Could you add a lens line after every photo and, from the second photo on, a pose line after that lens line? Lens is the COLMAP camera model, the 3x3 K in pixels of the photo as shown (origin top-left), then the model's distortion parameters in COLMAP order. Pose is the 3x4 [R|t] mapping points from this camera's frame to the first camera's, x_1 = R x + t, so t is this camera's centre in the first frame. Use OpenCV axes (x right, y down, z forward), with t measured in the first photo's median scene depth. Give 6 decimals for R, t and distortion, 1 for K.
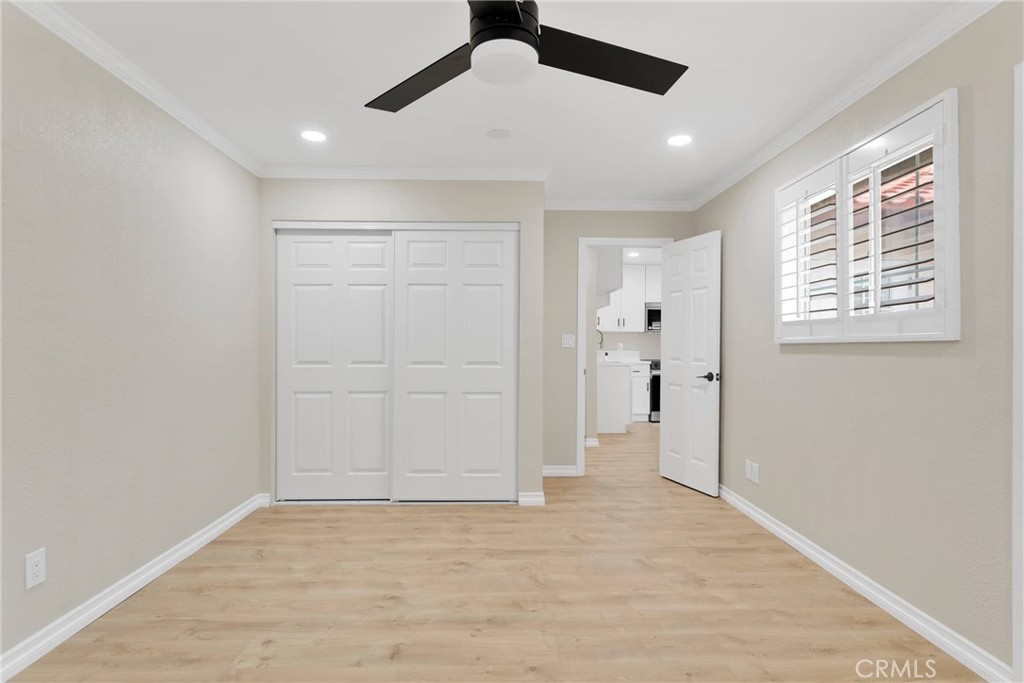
lens RADIAL K [[537.3, 0, 512.0], [0, 537.3, 341.5], [0, 0, 1]] dist [-0.004292, 0.000935]
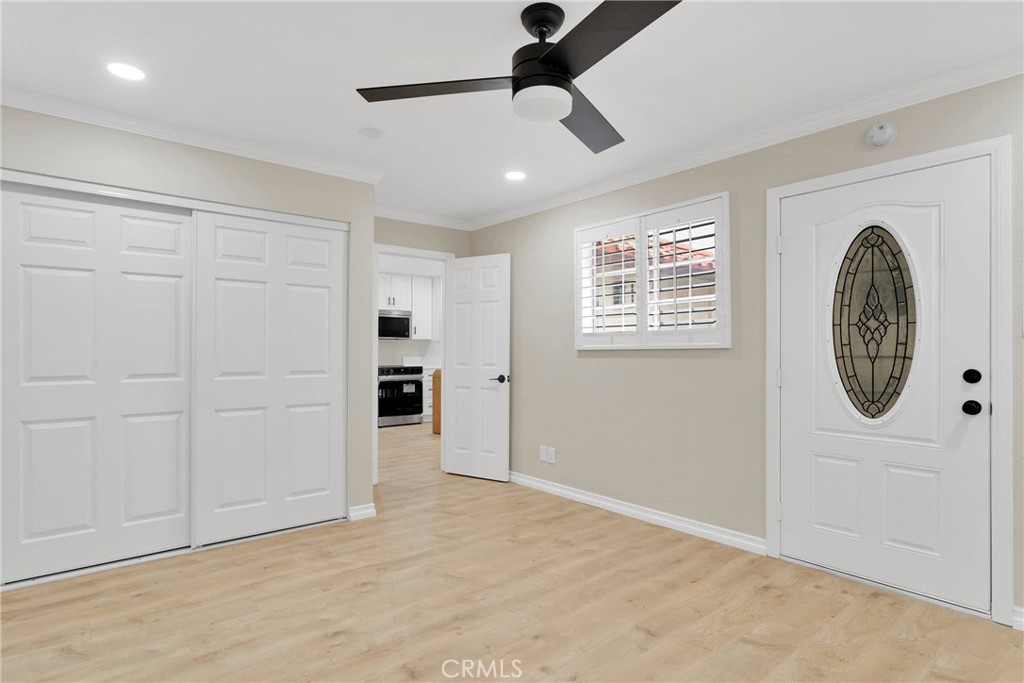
lens RADIAL K [[547.7, 0, 518.8], [0, 547.7, 345.0], [0, 0, 1]] dist [-0.000894, 0.001444]
pose [[0.778808, 0.003949, 0.627250, -0.395975], [-0.000944, 0.999986, -0.005123, -0.001421], [-0.627262, 0.003397, 0.778801, 0.064676]]
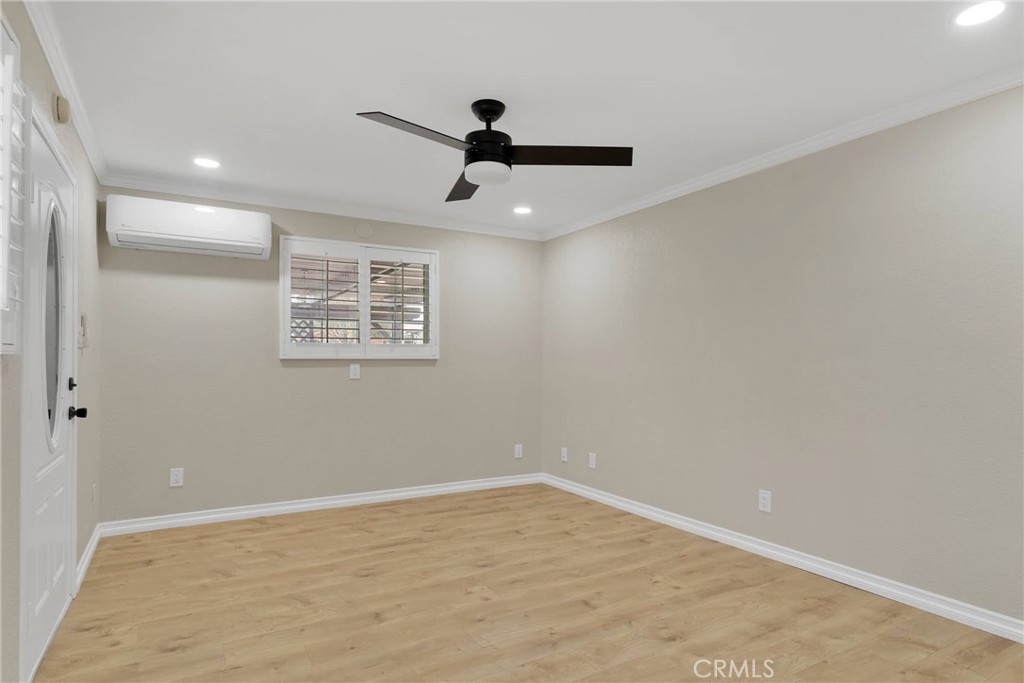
lens RADIAL K [[547.7, 0, 518.8], [0, 547.7, 345.0], [0, 0, 1]] dist [-0.000894, 0.001444]
pose [[-0.868299, -0.022010, -0.495553, 0.330636], [-0.003300, 0.999249, -0.038601, 0.013349], [0.496031, -0.031882, -0.867719, 1.187201]]
